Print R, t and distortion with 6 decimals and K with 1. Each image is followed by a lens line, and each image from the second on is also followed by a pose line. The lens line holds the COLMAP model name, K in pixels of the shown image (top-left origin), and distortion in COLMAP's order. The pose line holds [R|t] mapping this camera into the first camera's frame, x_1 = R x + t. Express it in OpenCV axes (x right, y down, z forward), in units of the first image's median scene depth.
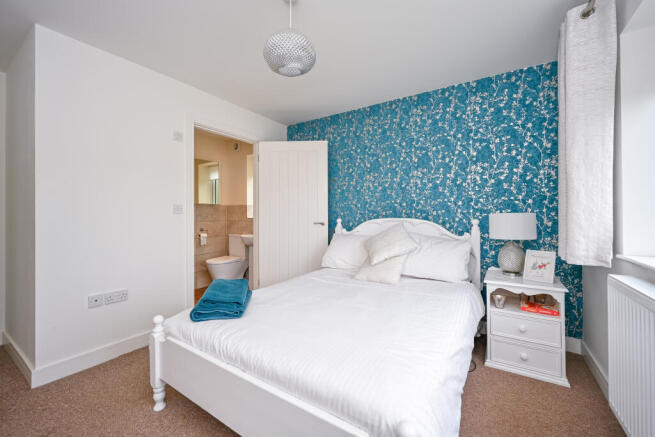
lens RADIAL K [[259.2, 0, 326.1], [0, 259.2, 215.9], [0, 0, 1]] dist [-0.002351, 0.001830]
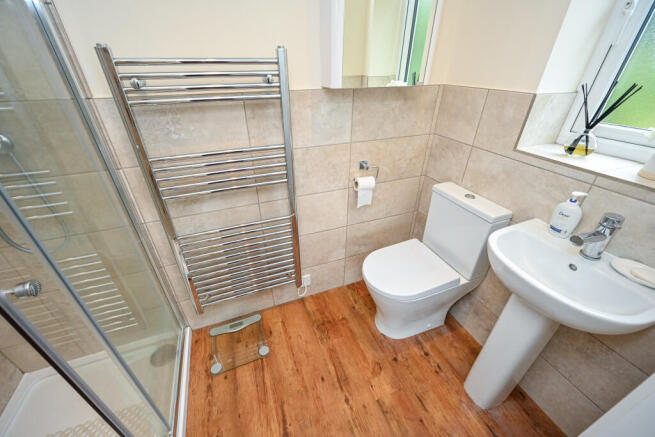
lens RADIAL K [[259.2, 0, 325.6], [0, 259.2, 218.0], [0, 0, 1]] dist [-0.002351, 0.001830]
pose [[0.816266, 0.301053, -0.493029, -0.139437], [-0.002638, 0.855402, 0.517958, -0.030707], [0.577670, -0.421491, 0.699030, 0.297008]]
